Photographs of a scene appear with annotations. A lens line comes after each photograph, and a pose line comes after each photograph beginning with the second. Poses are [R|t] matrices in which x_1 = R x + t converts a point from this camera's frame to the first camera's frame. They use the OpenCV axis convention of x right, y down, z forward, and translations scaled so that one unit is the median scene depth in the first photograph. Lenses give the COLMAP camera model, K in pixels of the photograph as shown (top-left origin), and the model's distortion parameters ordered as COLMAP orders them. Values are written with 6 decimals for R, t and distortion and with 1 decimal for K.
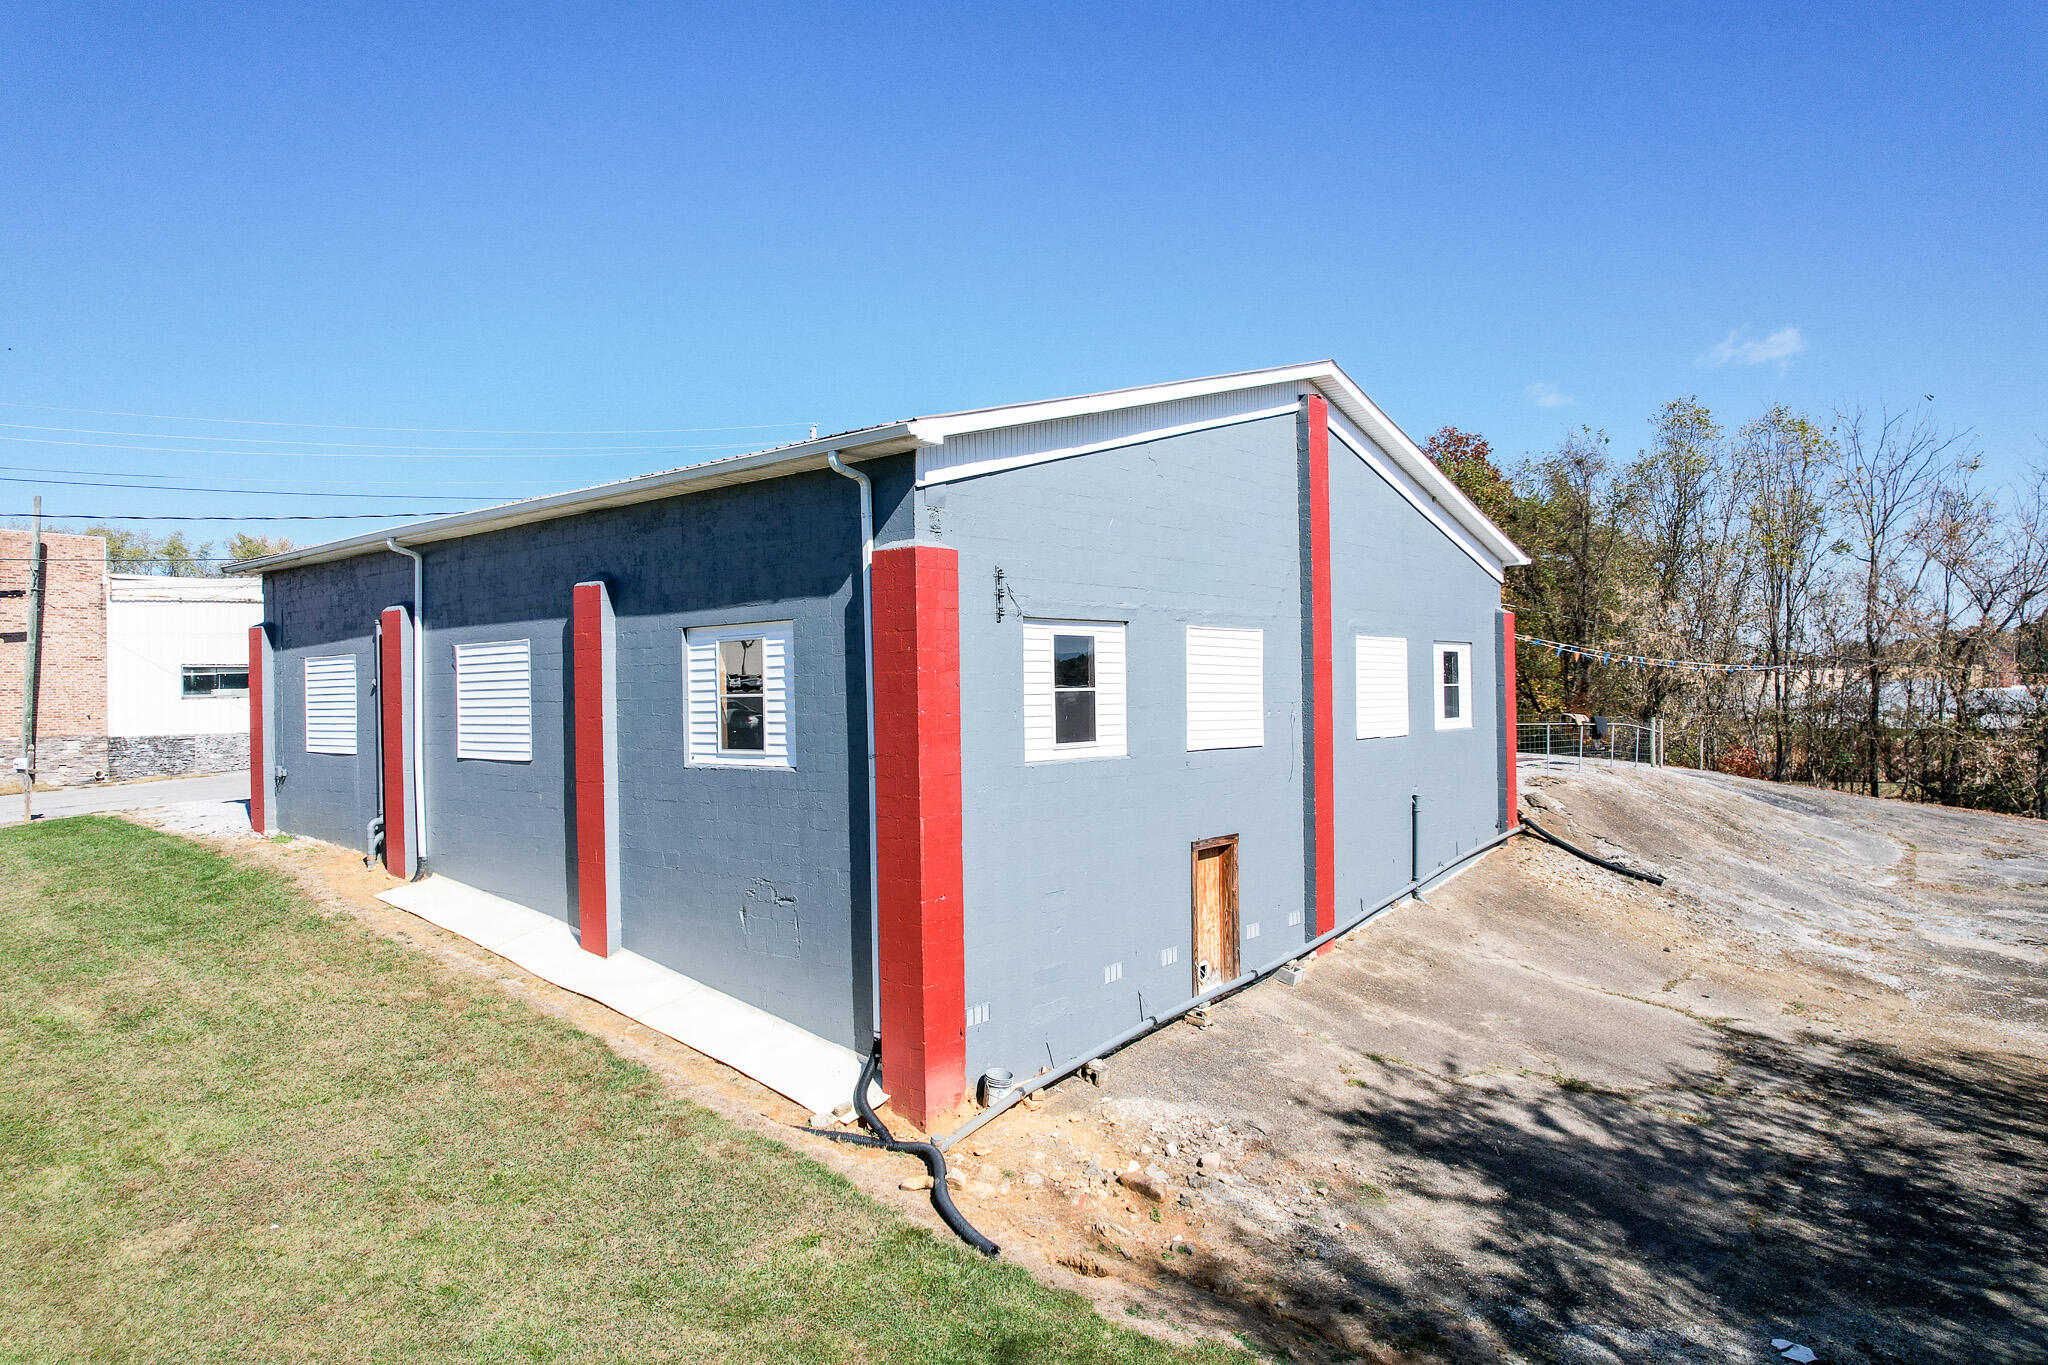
lens RADIAL K [[1313.4, 0, 1023.2], [0, 1313.4, 685.1], [0, 0, 1]] dist [-0.054218, 0.042409]
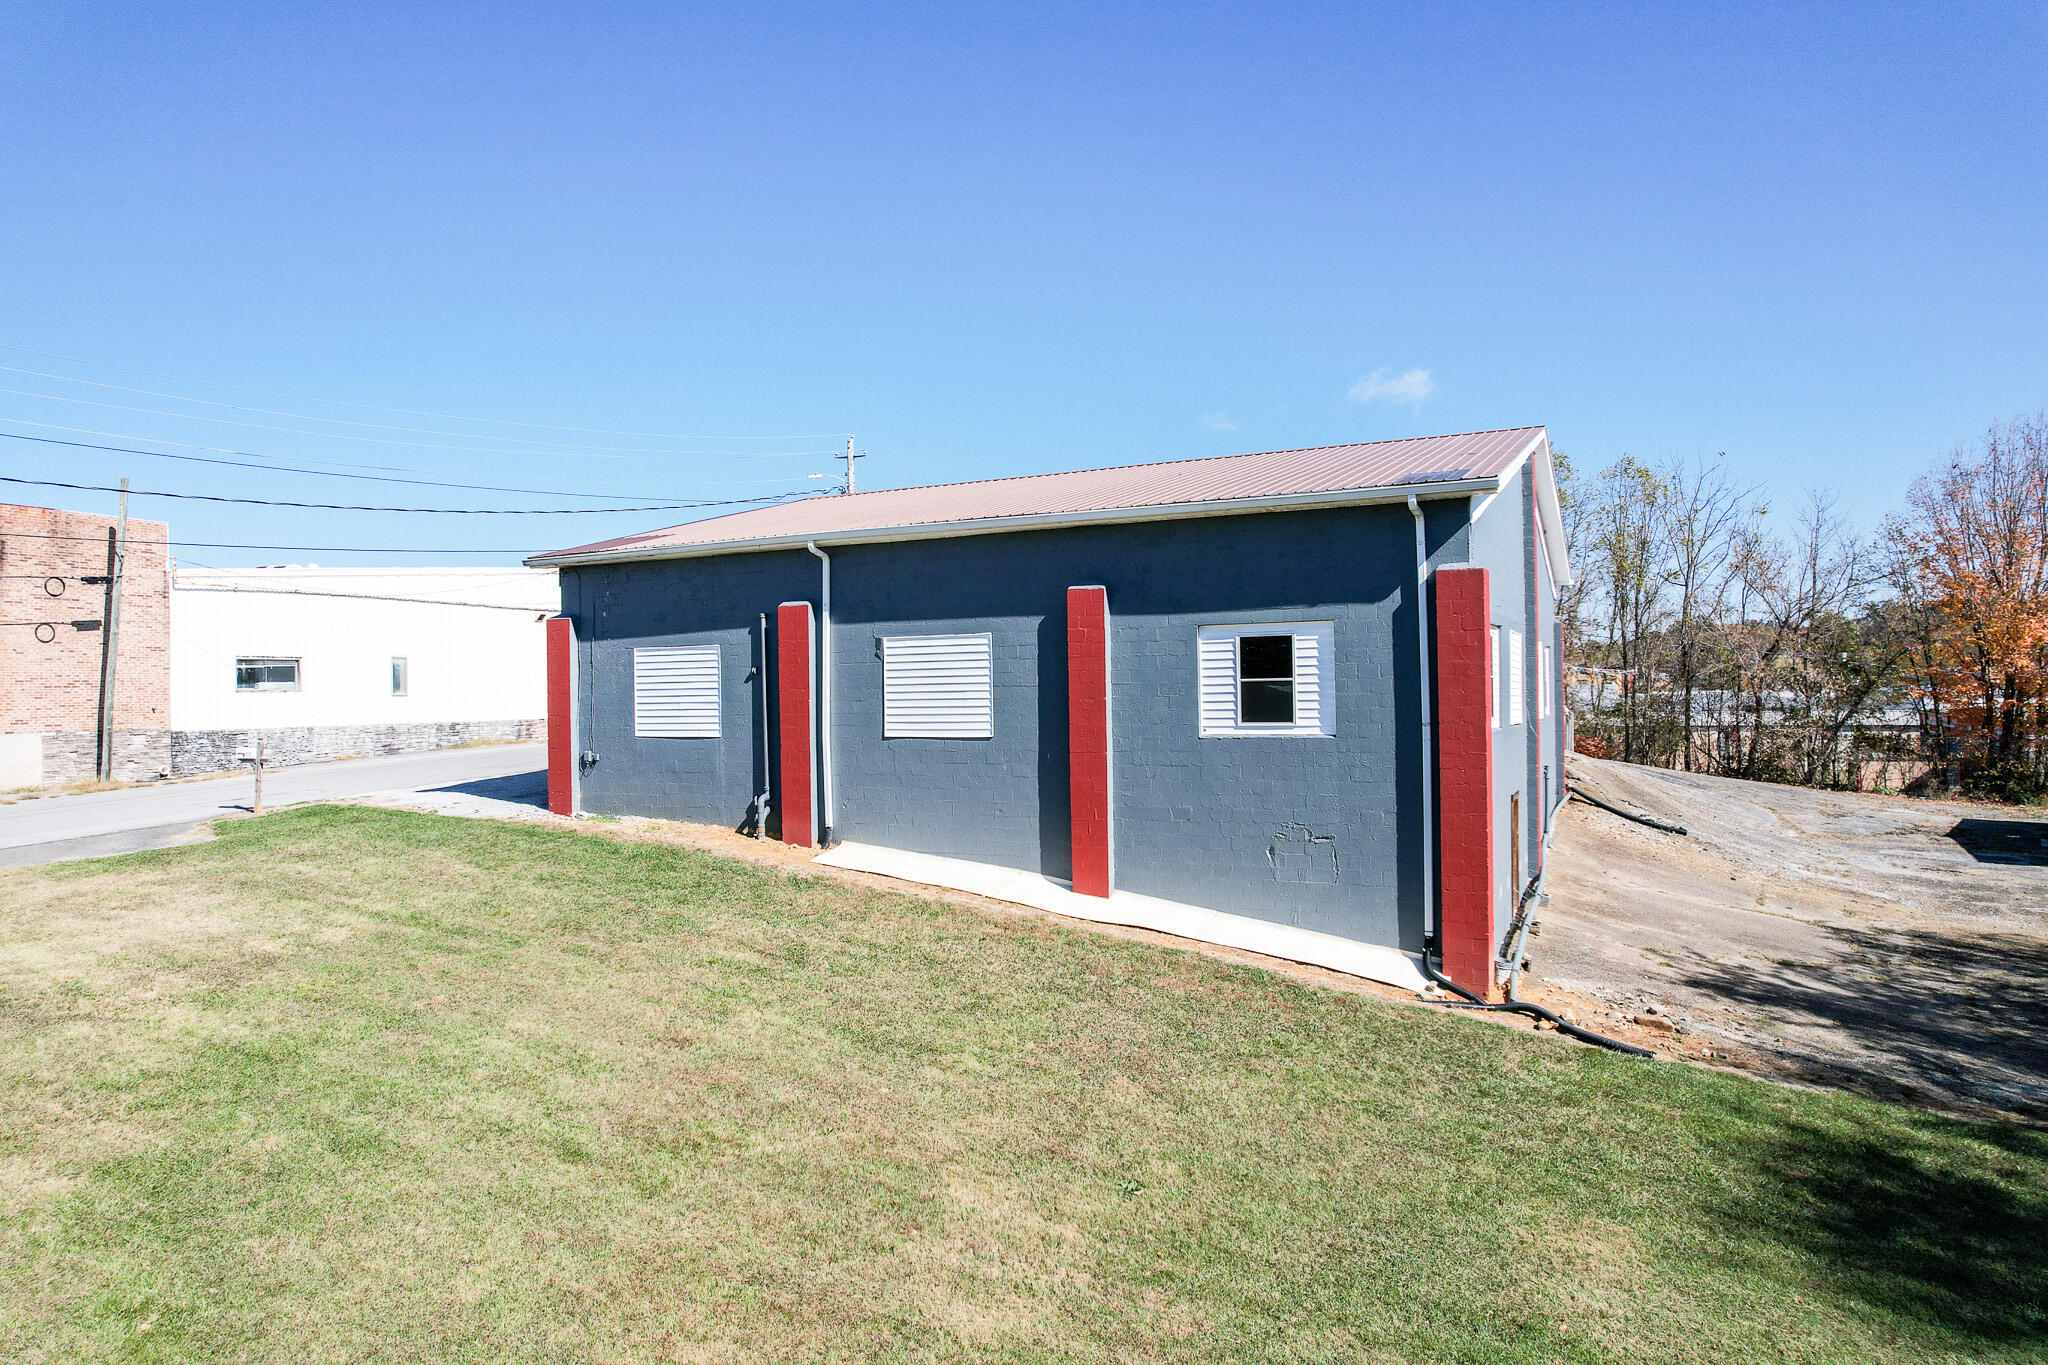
lens RADIAL K [[1313.4, 0, 1022.9], [0, 1313.4, 681.3], [0, 0, 1]] dist [-0.054218, 0.042409]
pose [[0.973366, 0.004178, 0.229220, -0.579618], [-0.002631, 0.999972, -0.007053, 0.015241], [-0.229243, 0.006262, 0.973349, -0.138702]]
